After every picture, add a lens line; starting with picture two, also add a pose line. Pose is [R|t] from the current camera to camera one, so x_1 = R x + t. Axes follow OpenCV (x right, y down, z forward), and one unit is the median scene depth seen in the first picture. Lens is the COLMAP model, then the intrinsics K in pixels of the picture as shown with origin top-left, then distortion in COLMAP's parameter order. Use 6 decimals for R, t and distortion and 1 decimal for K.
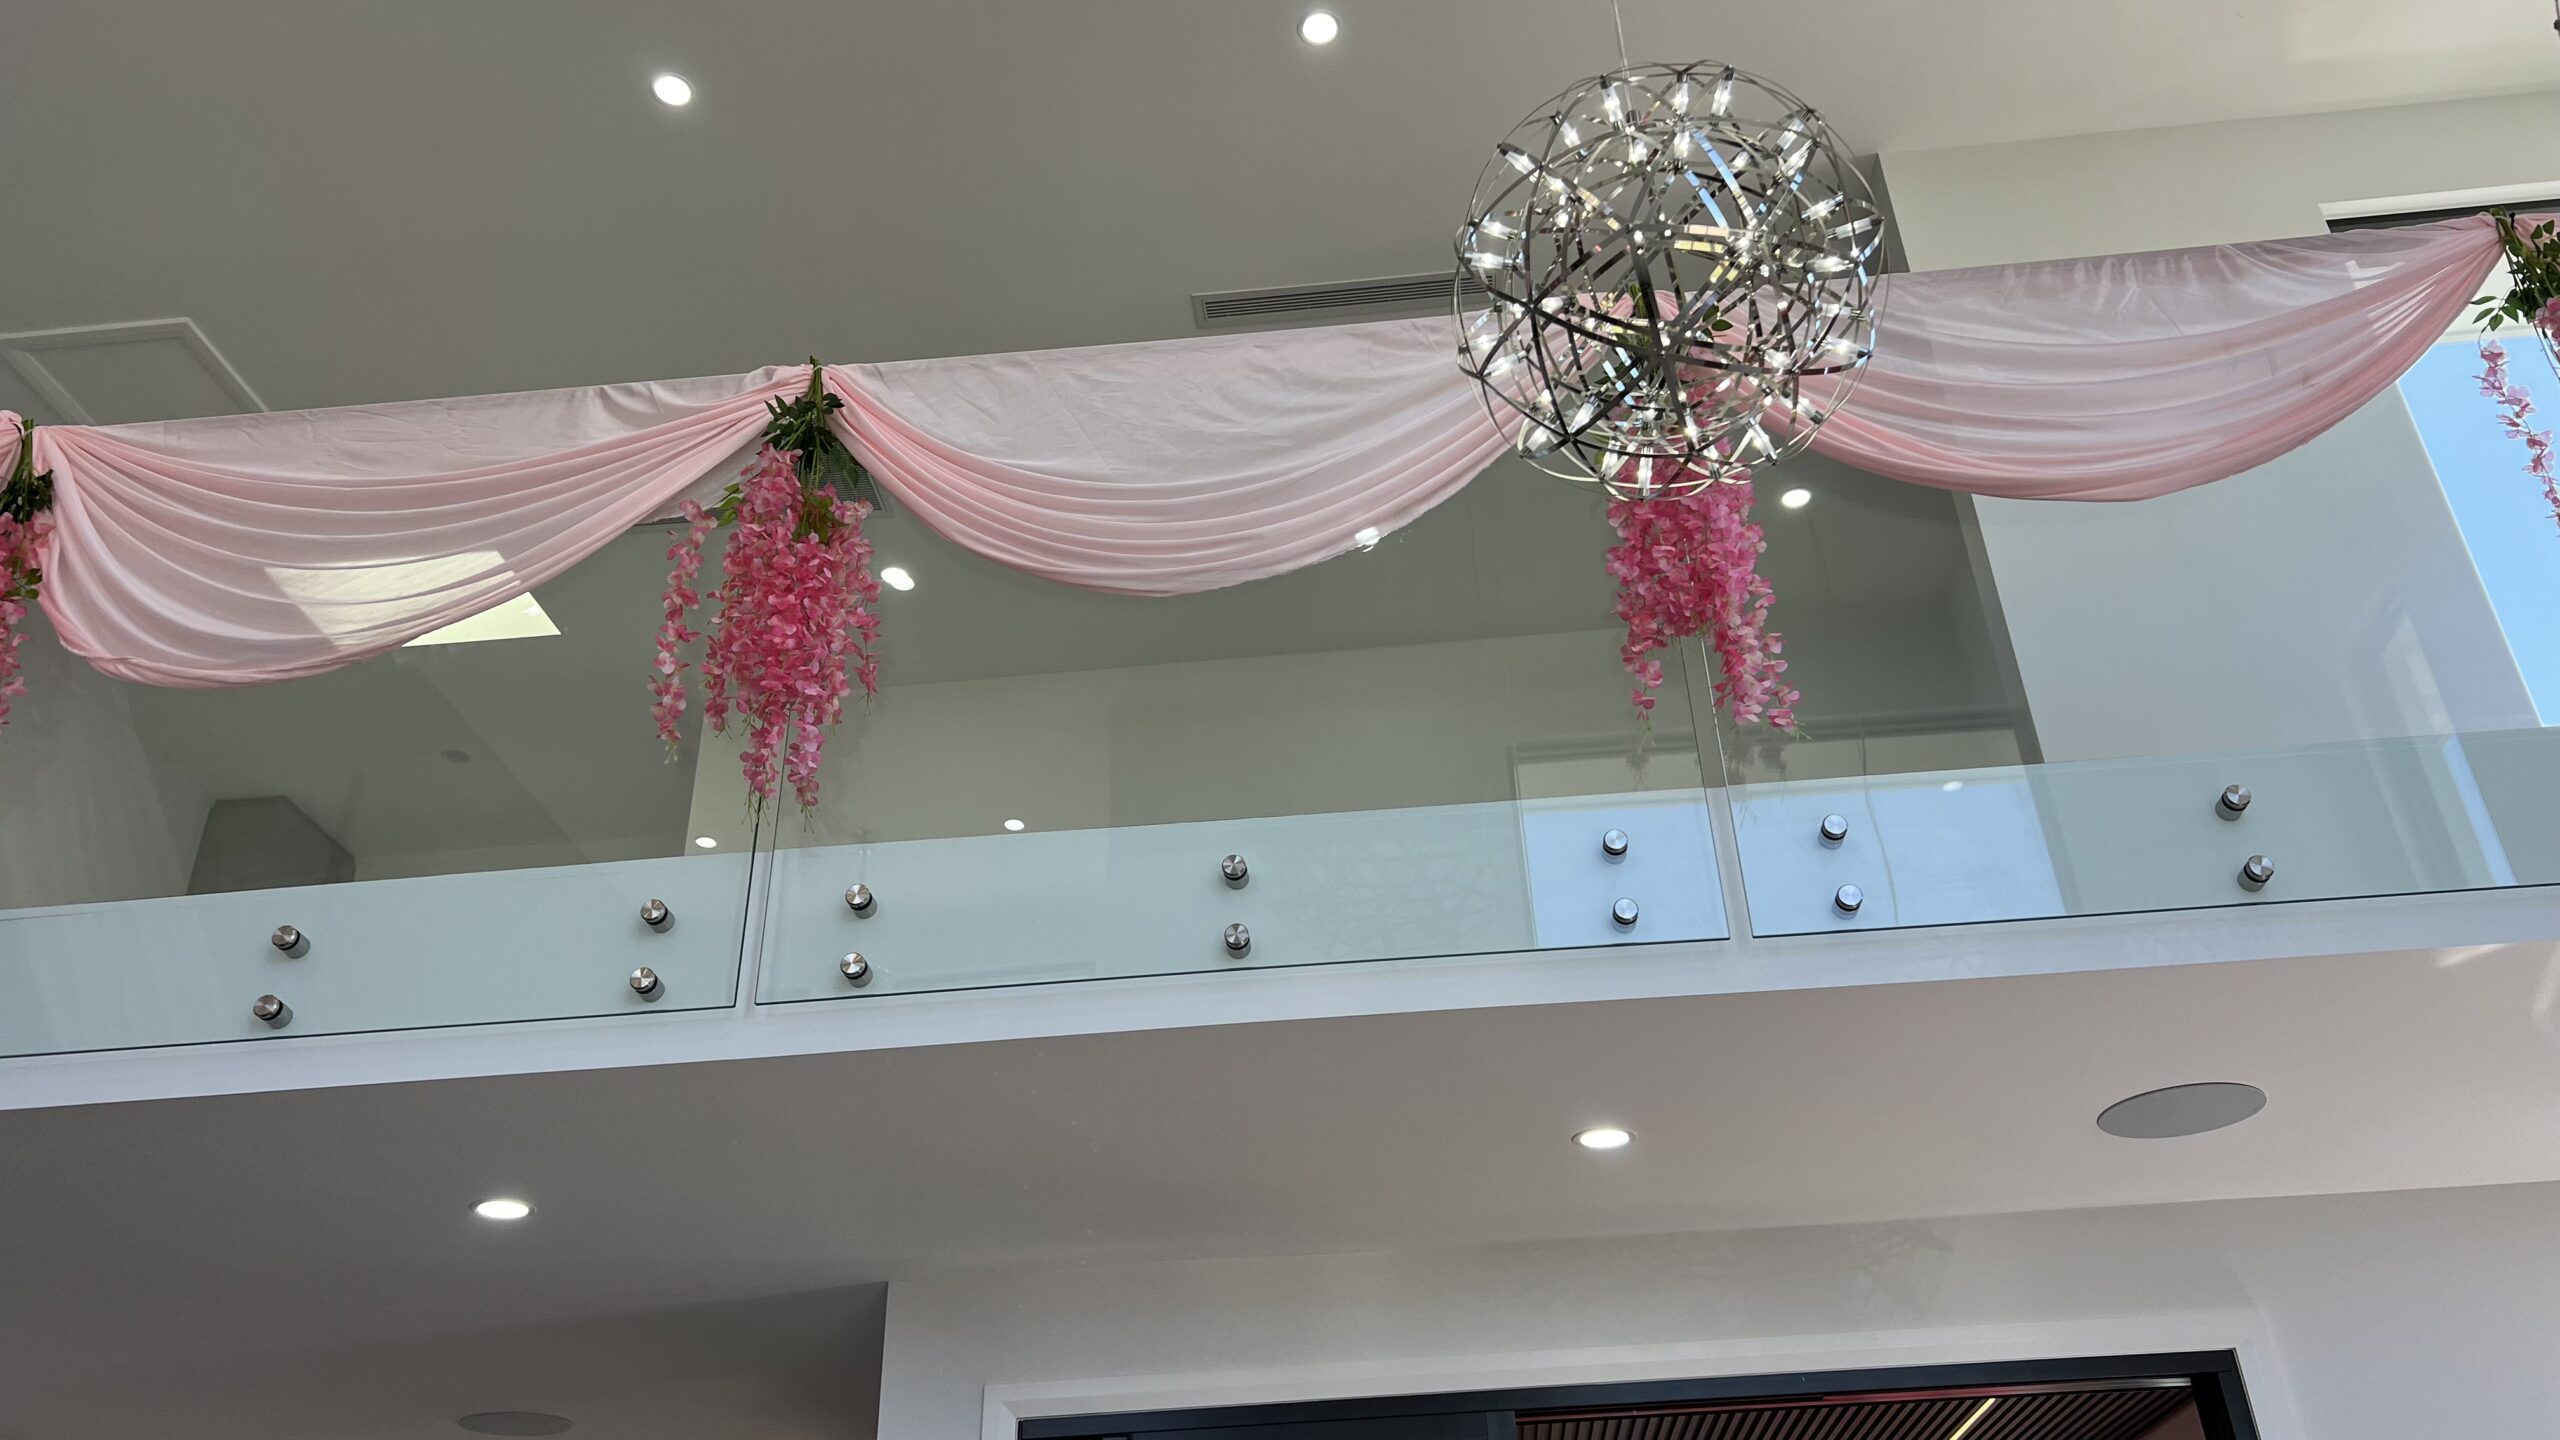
lens RADIAL K [[1877.9, 0, 1280.0], [0, 1877.9, 720.0], [0, 0, 1]] dist [-0.001003, -0.004920]
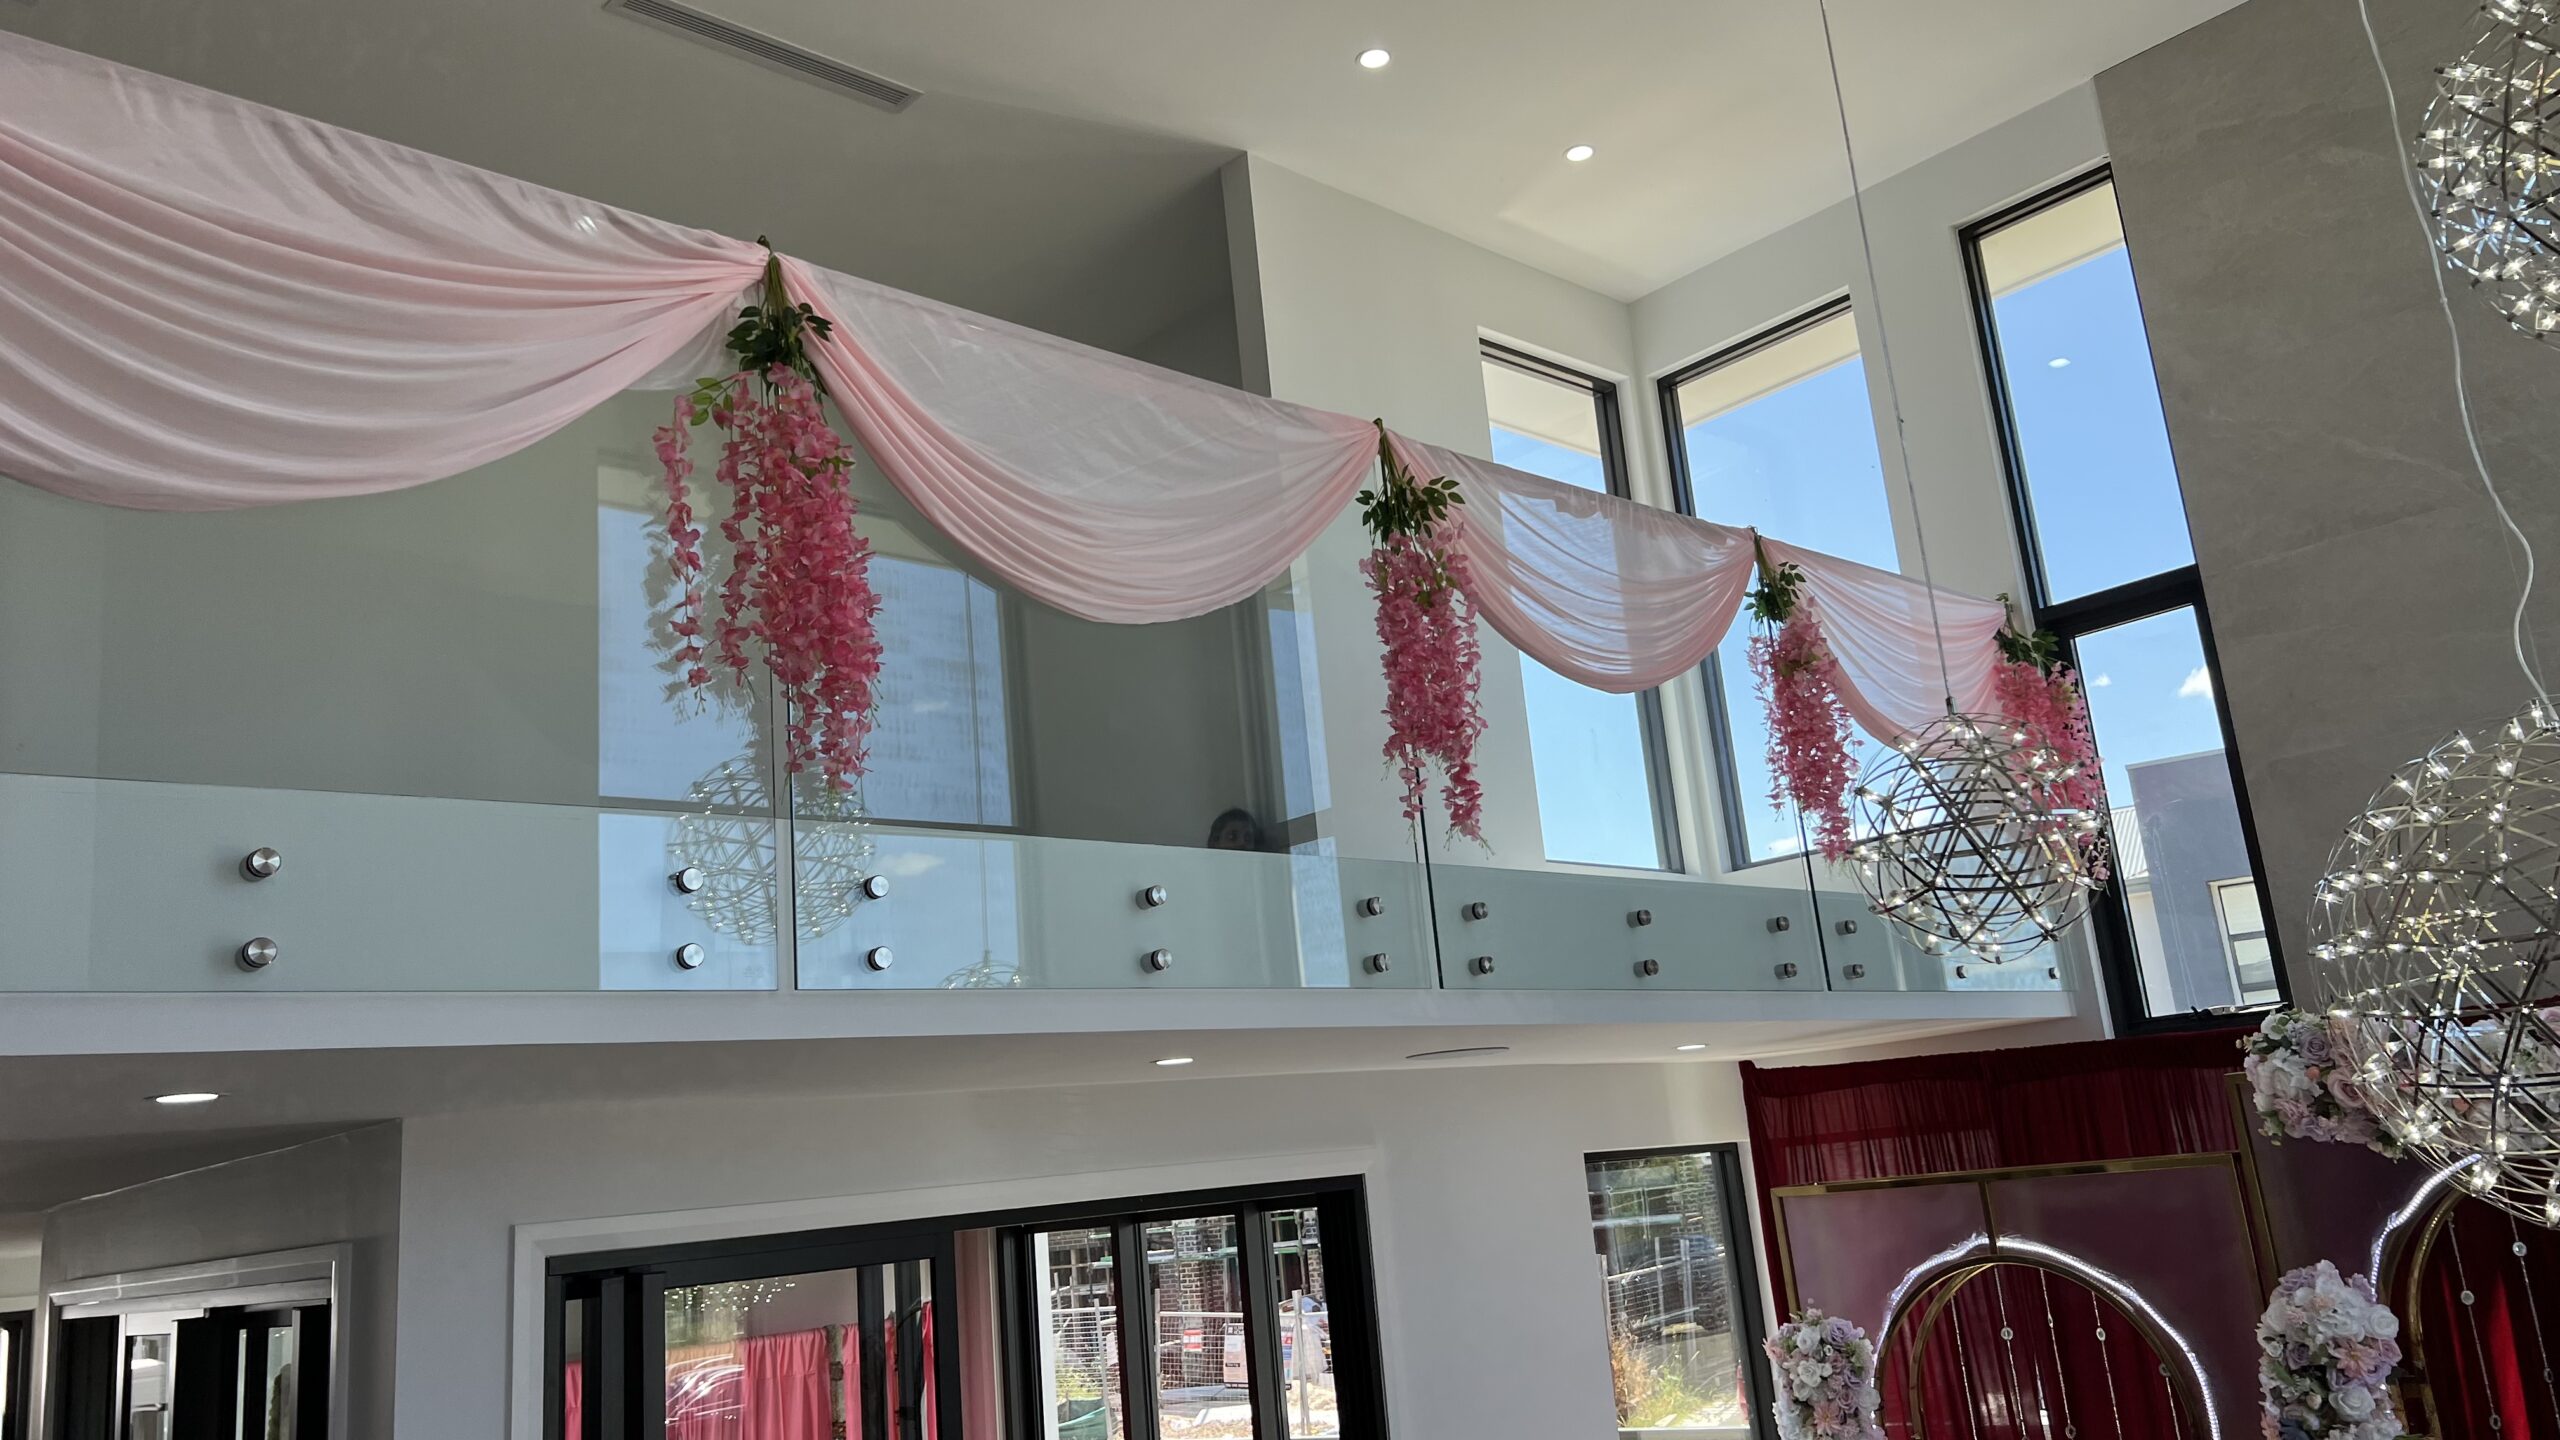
lens RADIAL K [[1877.9, 0, 1280.0], [0, 1877.9, 720.0], [0, 0, 1]] dist [-0.001003, -0.004920]
pose [[0.671751, 0.149786, 0.725475, -0.722752], [-0.309754, 0.946412, 0.091413, -0.134469], [-0.672906, -0.286125, 0.682151, 0.135021]]
